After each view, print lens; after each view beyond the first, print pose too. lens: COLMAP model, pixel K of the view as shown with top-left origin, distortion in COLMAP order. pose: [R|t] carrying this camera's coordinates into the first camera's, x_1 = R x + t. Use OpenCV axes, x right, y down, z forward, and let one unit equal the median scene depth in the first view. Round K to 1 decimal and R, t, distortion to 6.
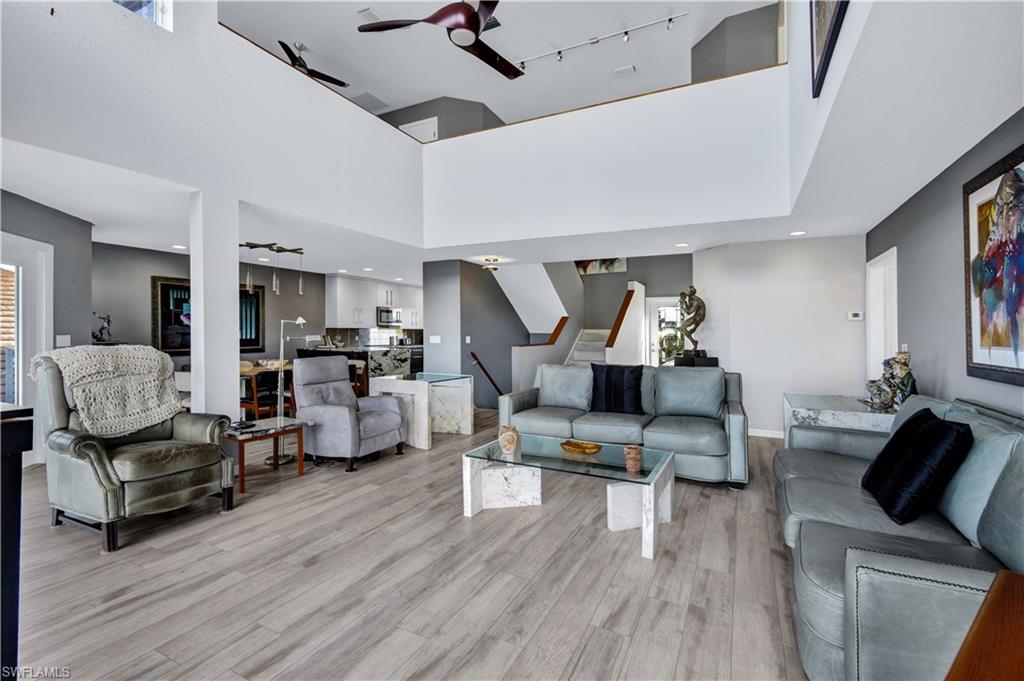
lens RADIAL K [[448.0, 0, 510.5], [0, 448.0, 330.3], [0, 0, 1]] dist [0.004081, -0.000521]
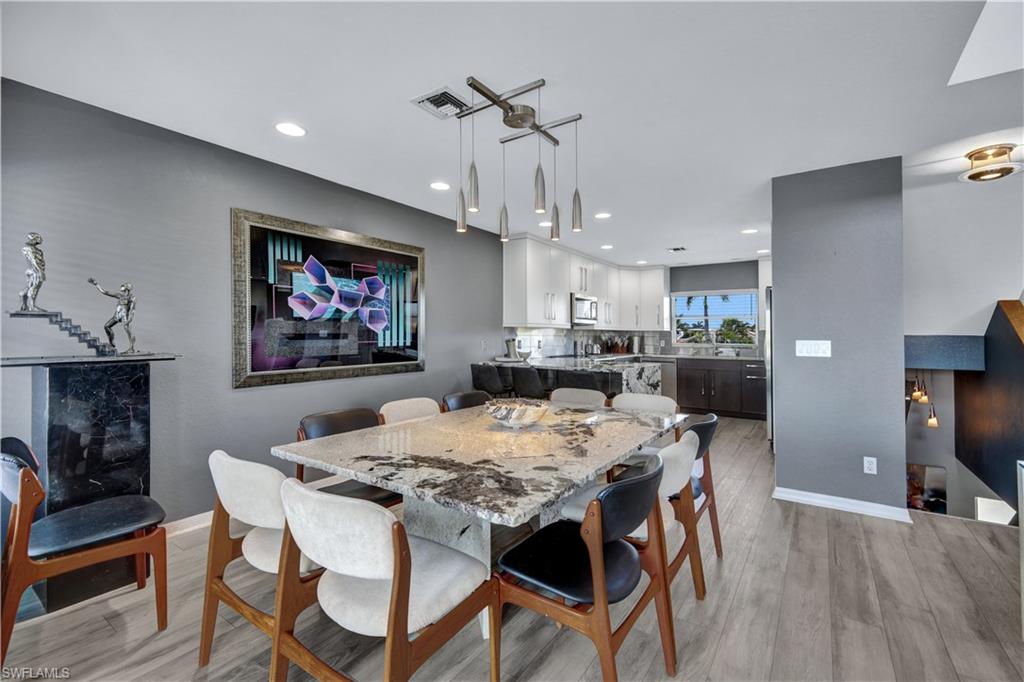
lens RADIAL K [[448.0, 0, 506.6], [0, 448.0, 339.0], [0, 0, 1]] dist [0.004081, -0.000521]
pose [[0.990882, -0.009576, -0.134392, -0.304691], [0.010498, 0.999926, 0.006155, 0.006221], [0.134323, -0.007510, 0.990909, 0.386141]]
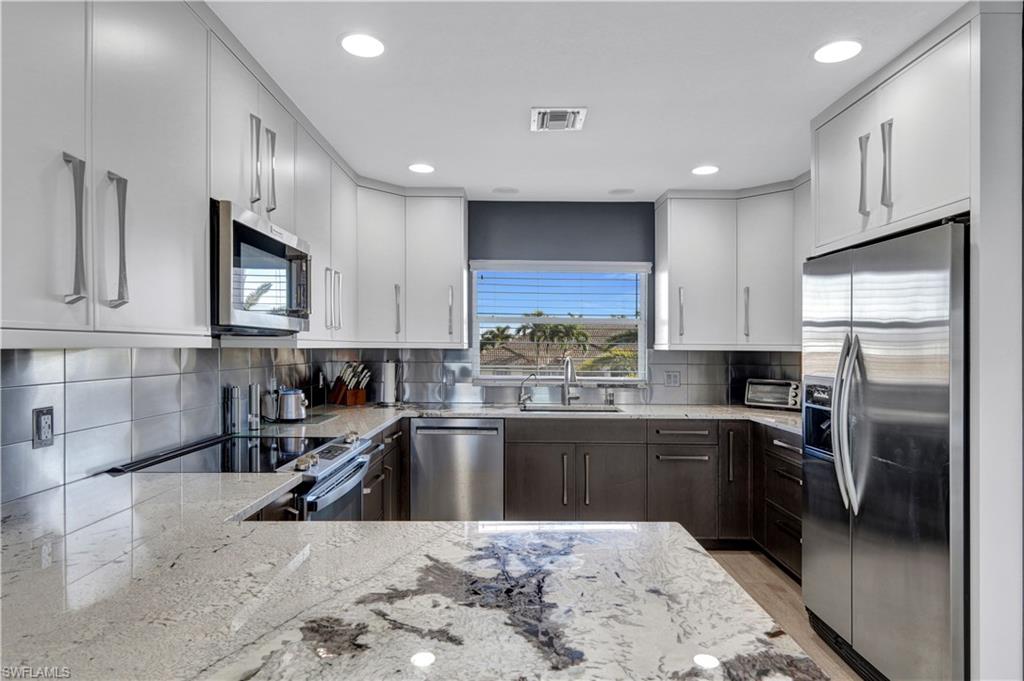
lens RADIAL K [[597.7, 0, 504.8], [0, 597.7, 337.2], [0, 0, 1]] dist [0.001304, -0.000401]
pose [[0.893140, -0.002382, 0.449772, -0.302356], [0.007783, 0.999918, -0.010158, -0.004524], [-0.449711, 0.012573, 0.893086, 0.788900]]
